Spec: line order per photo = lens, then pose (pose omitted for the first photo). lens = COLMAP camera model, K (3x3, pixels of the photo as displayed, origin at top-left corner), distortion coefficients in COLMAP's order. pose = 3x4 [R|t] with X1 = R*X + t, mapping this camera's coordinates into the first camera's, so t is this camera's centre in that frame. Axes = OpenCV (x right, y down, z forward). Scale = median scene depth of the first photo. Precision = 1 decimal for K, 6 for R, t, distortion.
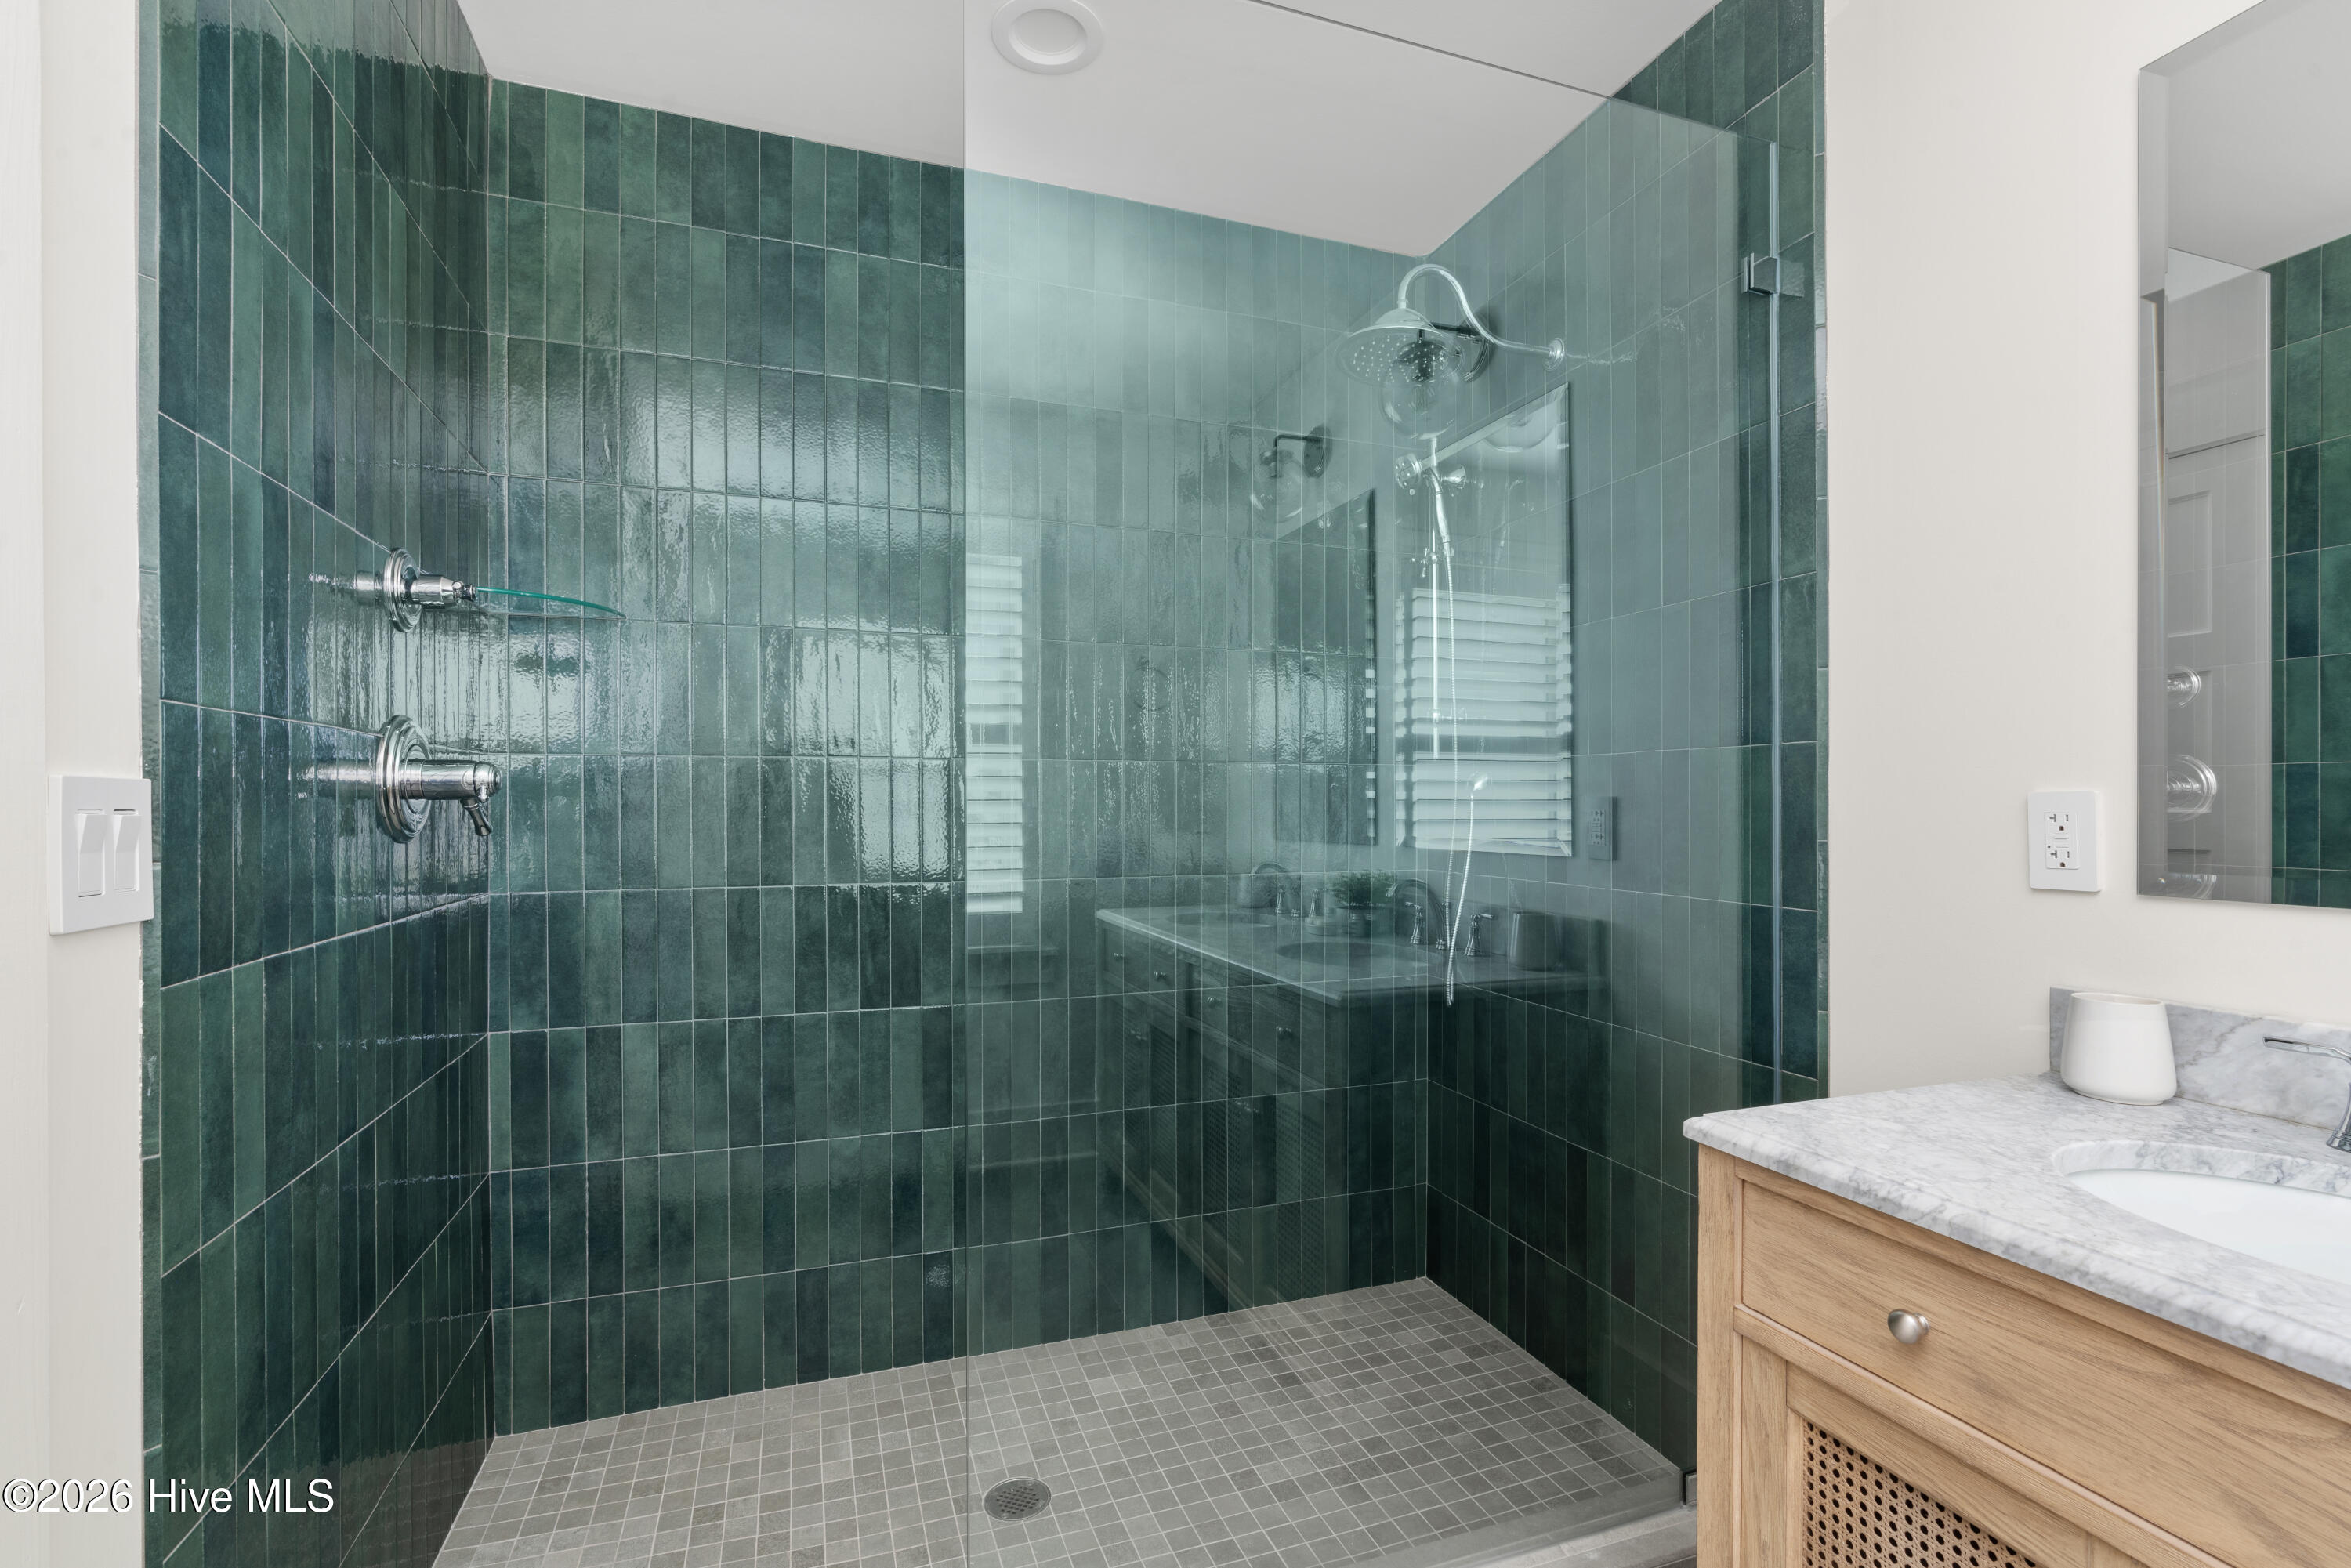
lens RADIAL K [[1063.2, 0, 1175.4], [0, 1063.2, 792.3], [0, 0, 1]] dist [-0.018261, 0.002745]
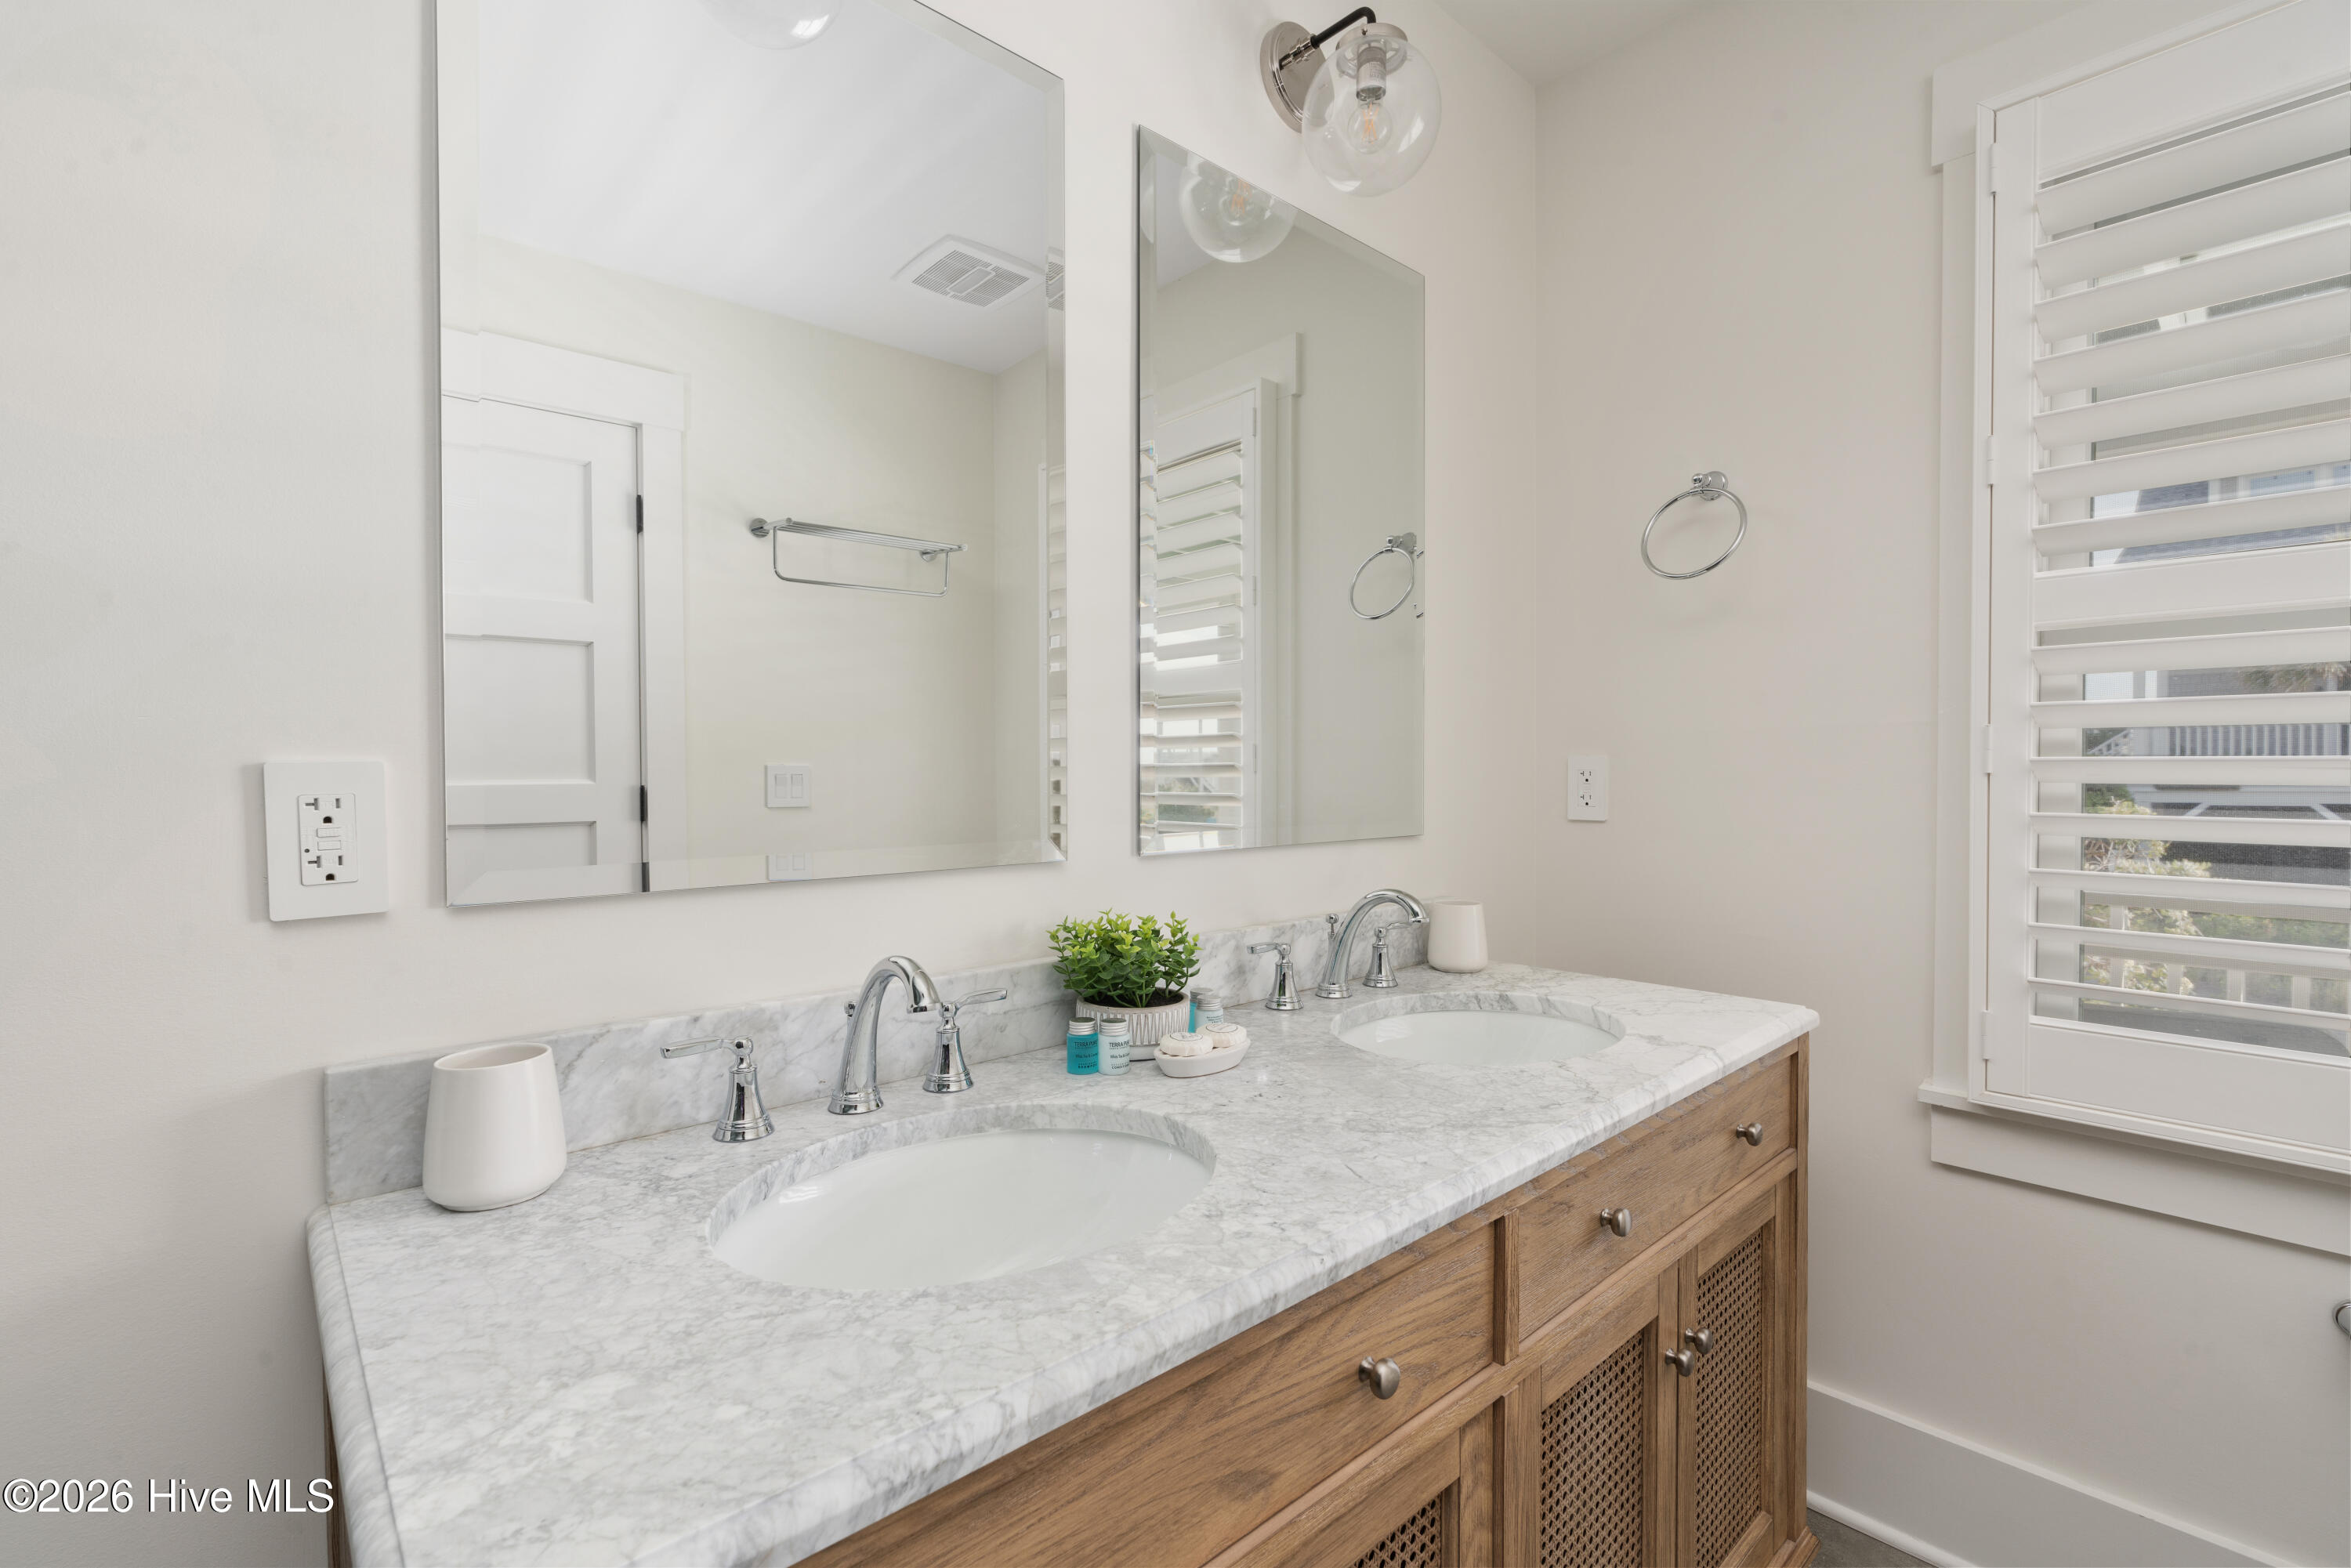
lens RADIAL K [[1063.2, 0, 1169.1], [0, 1063.2, 782.7], [0, 0, 1]] dist [-0.018261, 0.002745]
pose [[-0.370367, -0.012927, 0.928796, 0.086055], [0.003351, 0.999878, 0.015252, 0.004843], [-0.928879, 0.008761, -0.370278, 0.956846]]
